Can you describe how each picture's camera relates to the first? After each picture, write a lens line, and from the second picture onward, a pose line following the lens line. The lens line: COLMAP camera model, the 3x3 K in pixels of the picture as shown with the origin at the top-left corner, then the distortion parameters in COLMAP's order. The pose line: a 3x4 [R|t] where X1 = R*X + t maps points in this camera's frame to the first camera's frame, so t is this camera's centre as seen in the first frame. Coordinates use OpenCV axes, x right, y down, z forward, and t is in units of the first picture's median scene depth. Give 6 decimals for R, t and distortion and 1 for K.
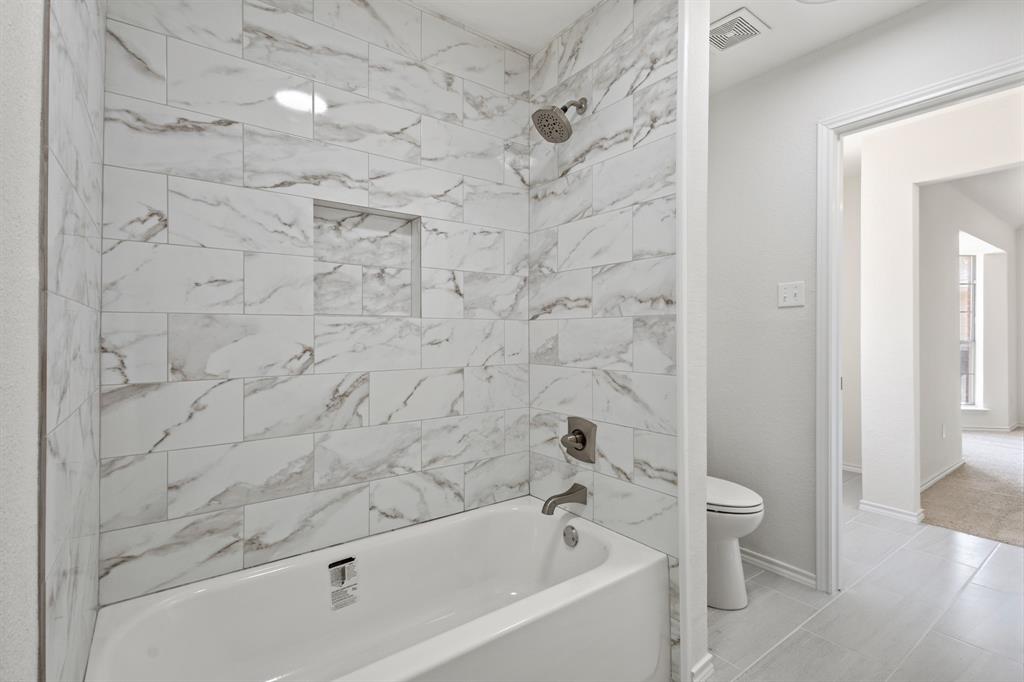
lens RADIAL K [[473.5, 0, 506.8], [0, 473.5, 333.8], [0, 0, 1]] dist [0.009908, -0.003050]
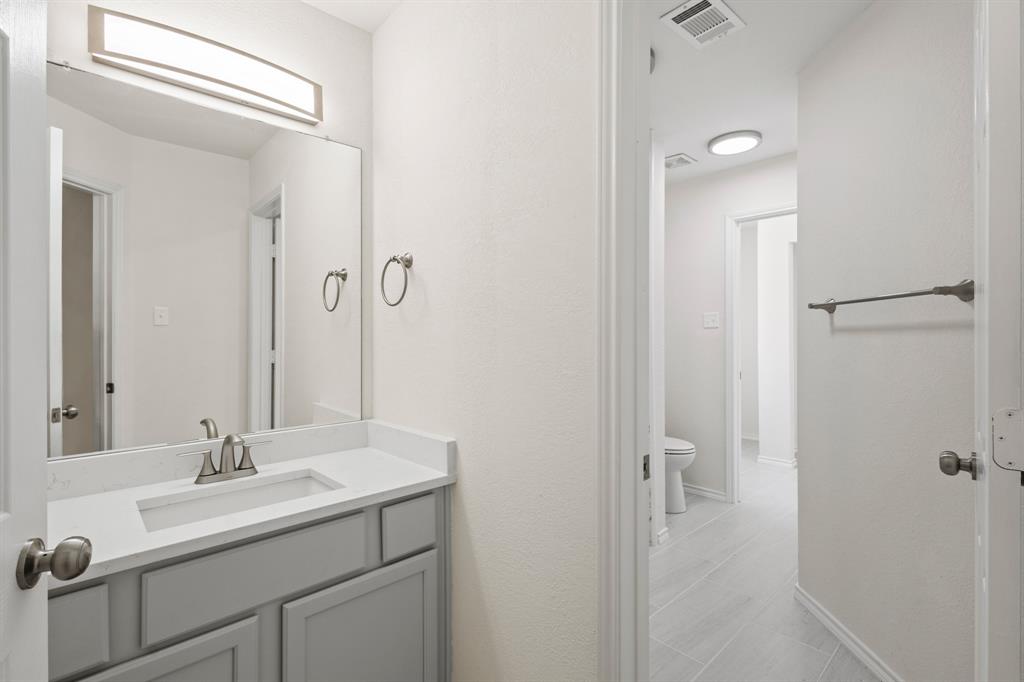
lens RADIAL K [[473.5, 0, 516.9], [0, 473.5, 335.2], [0, 0, 1]] dist [0.009908, -0.003050]
pose [[0.991909, -0.006894, 0.126764, -0.266259], [0.007249, 0.999971, -0.002341, -0.038230], [-0.126744, 0.003241, 0.991930, -0.527980]]
